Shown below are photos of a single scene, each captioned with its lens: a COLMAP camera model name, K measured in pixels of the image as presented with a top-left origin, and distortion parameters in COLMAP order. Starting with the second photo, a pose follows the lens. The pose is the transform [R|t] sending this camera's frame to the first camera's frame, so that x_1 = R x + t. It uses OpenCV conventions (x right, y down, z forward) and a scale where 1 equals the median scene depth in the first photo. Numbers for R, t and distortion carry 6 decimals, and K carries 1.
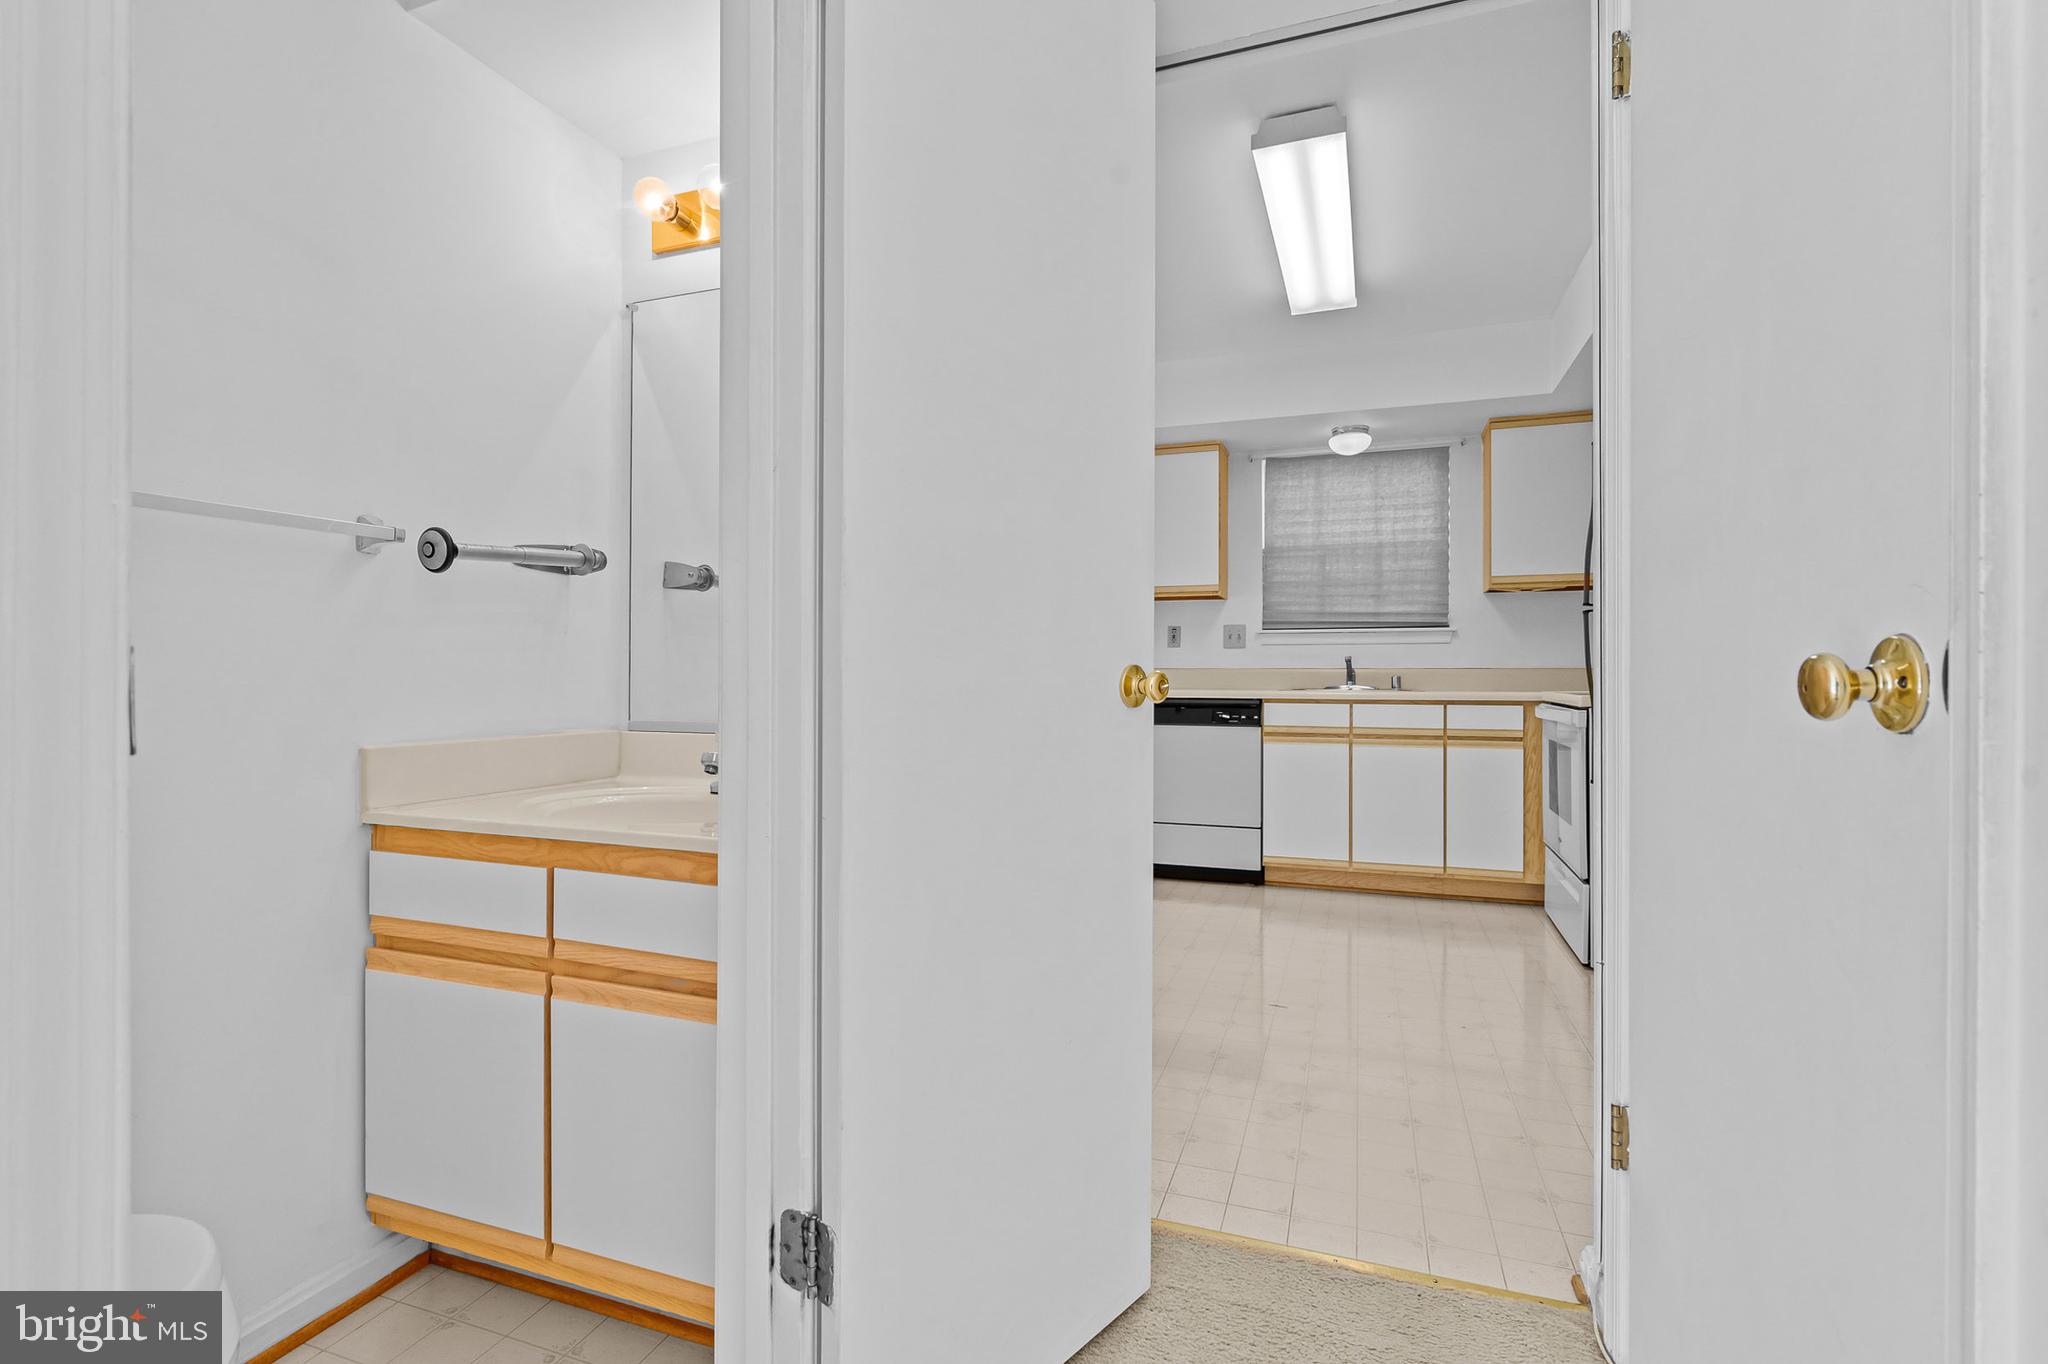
lens RADIAL K [[927.9, 0, 1026.3], [0, 927.9, 681.7], [0, 0, 1]] dist [-0.006631, 0.002830]
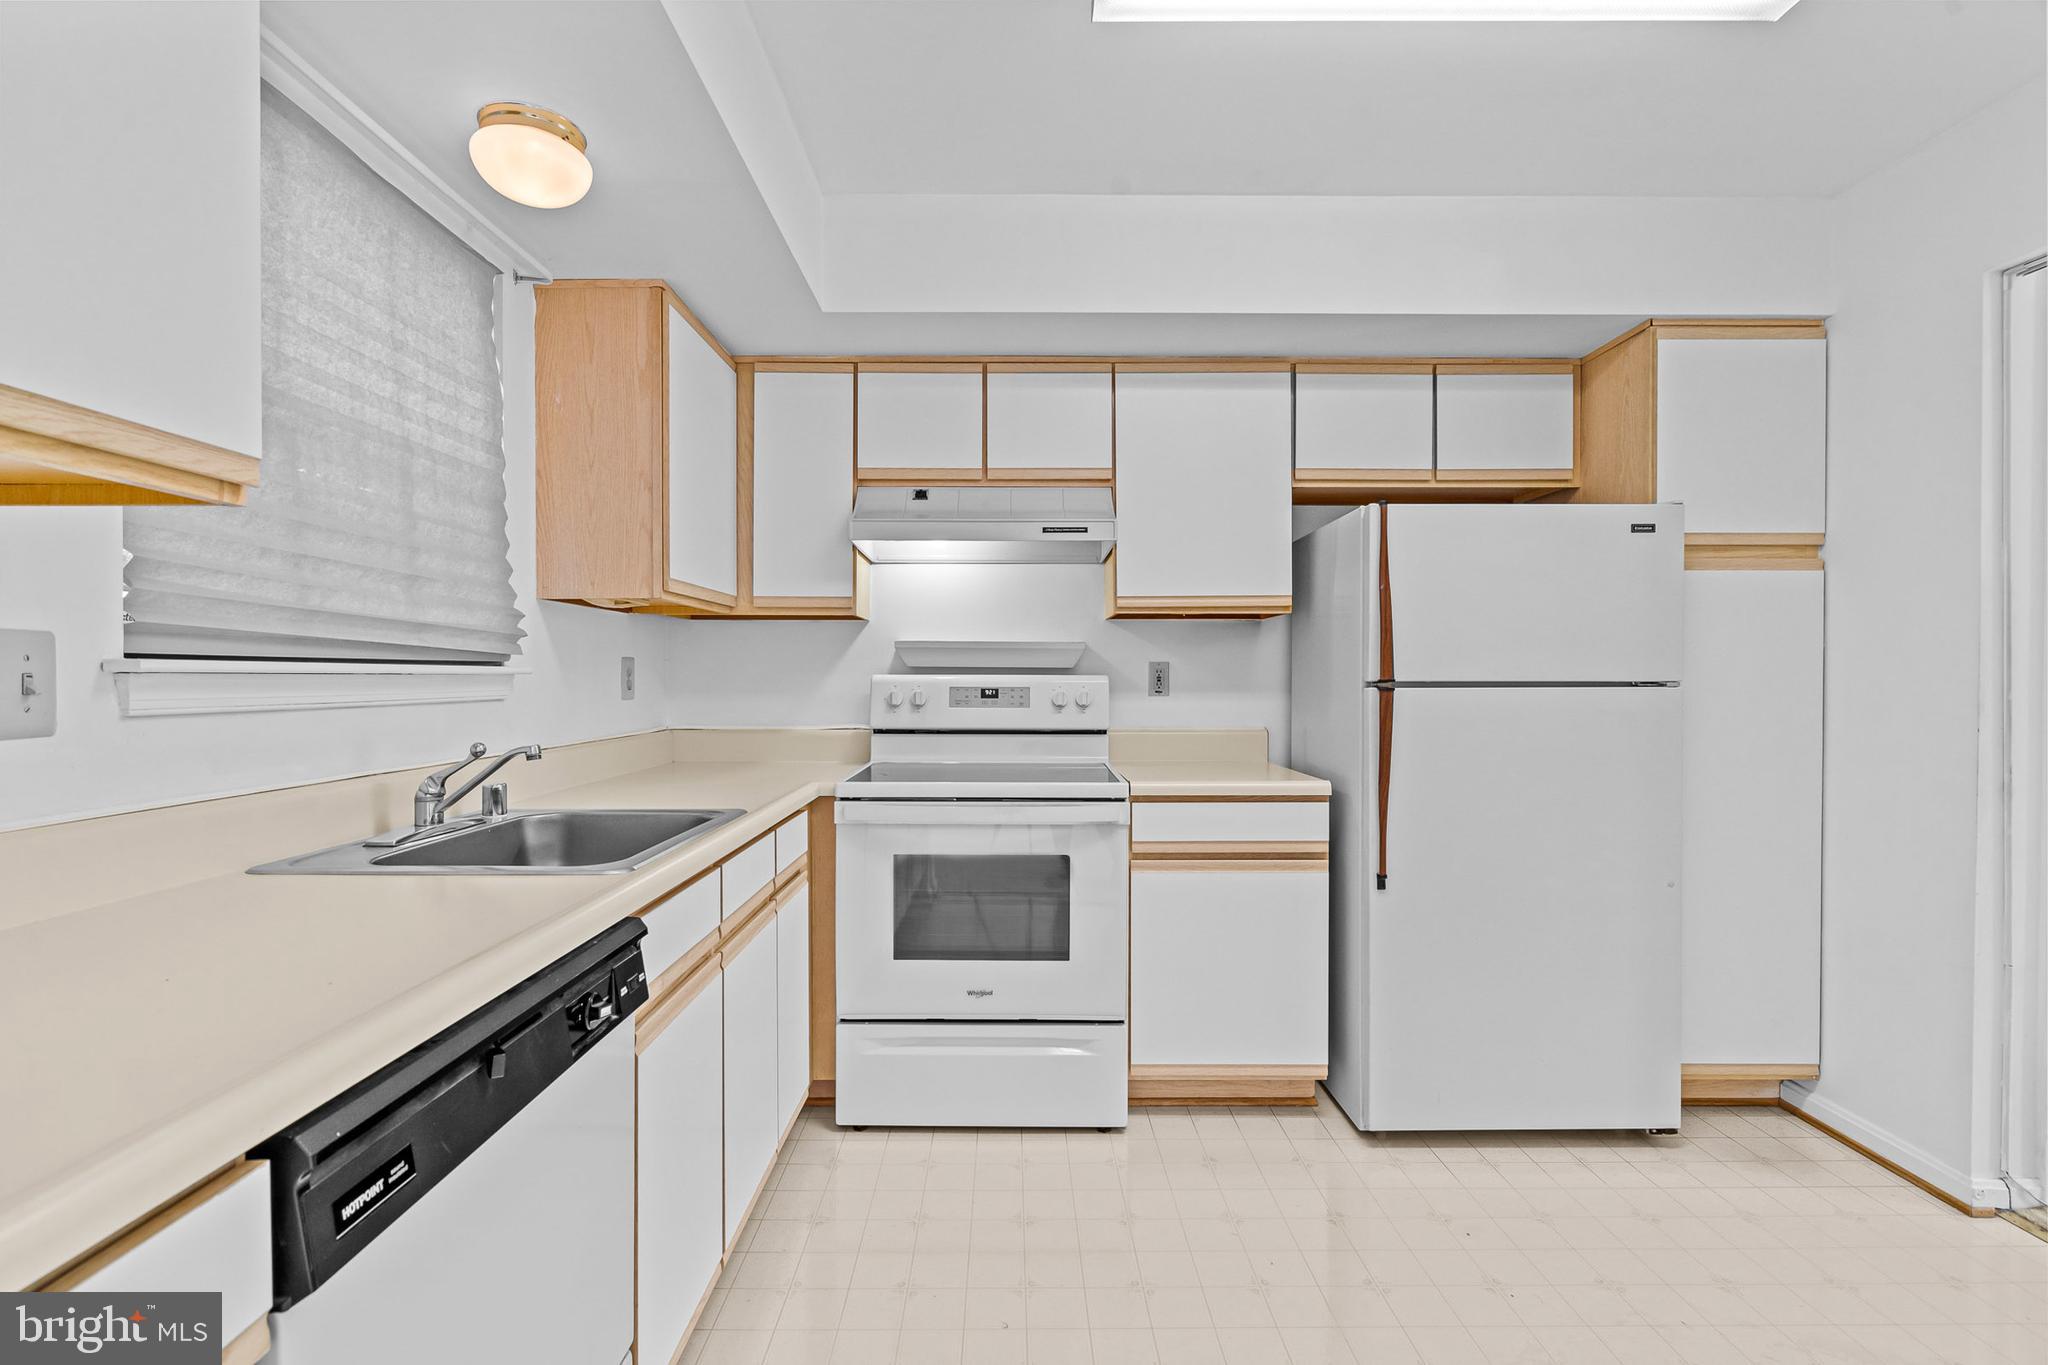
lens RADIAL K [[927.9, 0, 1023.0], [0, 927.9, 678.5], [0, 0, 1]] dist [-0.006631, 0.002830]
pose [[-0.362844, -0.011237, 0.931782, -0.066188], [-0.001707, 0.999934, 0.011394, -0.056220], [-0.931848, 0.002543, -0.362839, 0.902416]]
